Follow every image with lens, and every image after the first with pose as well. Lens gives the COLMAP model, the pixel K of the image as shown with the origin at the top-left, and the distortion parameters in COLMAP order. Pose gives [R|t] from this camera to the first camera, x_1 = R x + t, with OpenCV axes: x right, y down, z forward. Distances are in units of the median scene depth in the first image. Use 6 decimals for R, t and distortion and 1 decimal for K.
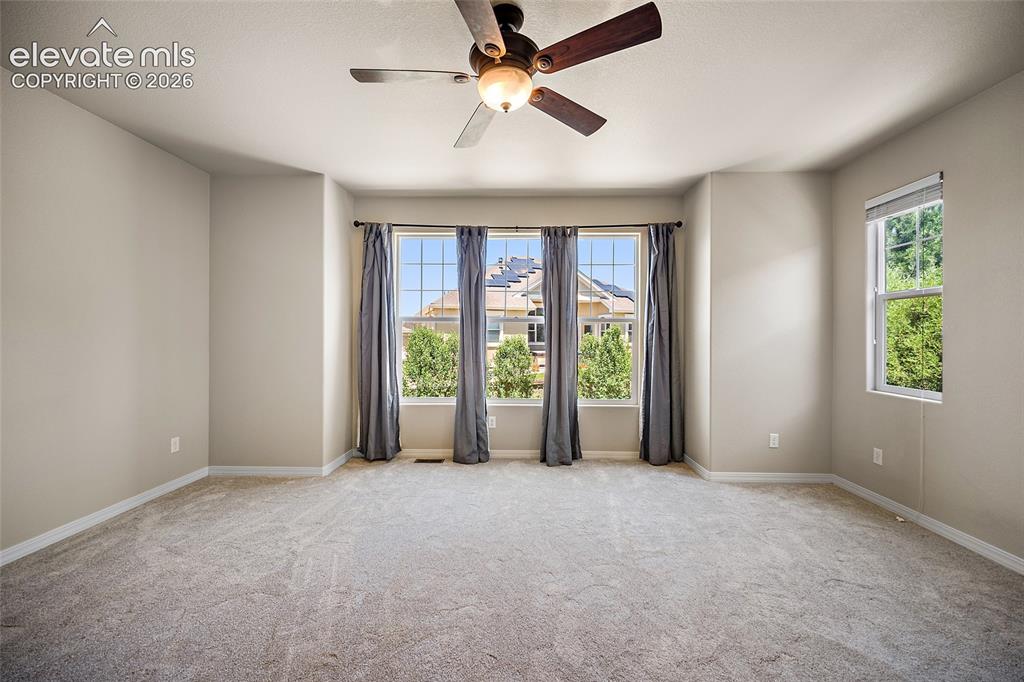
lens RADIAL K [[400.9, 0, 517.6], [0, 400.9, 335.7], [0, 0, 1]] dist [-0.000148, -0.000336]
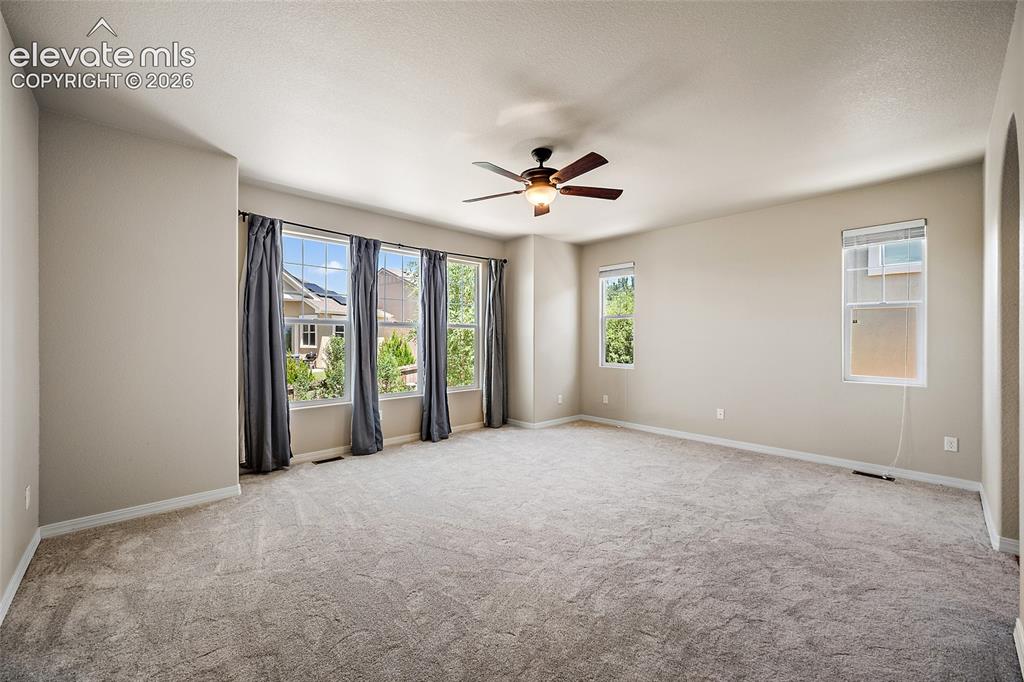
lens RADIAL K [[400.9, 0, 512.6], [0, 400.9, 339.5], [0, 0, 1]] dist [-0.000148, -0.000336]
pose [[0.716927, -0.005318, 0.697128, -0.600443], [0.001481, 0.999980, 0.006105, -0.002256], [-0.697146, -0.003344, 0.716921, -0.064037]]
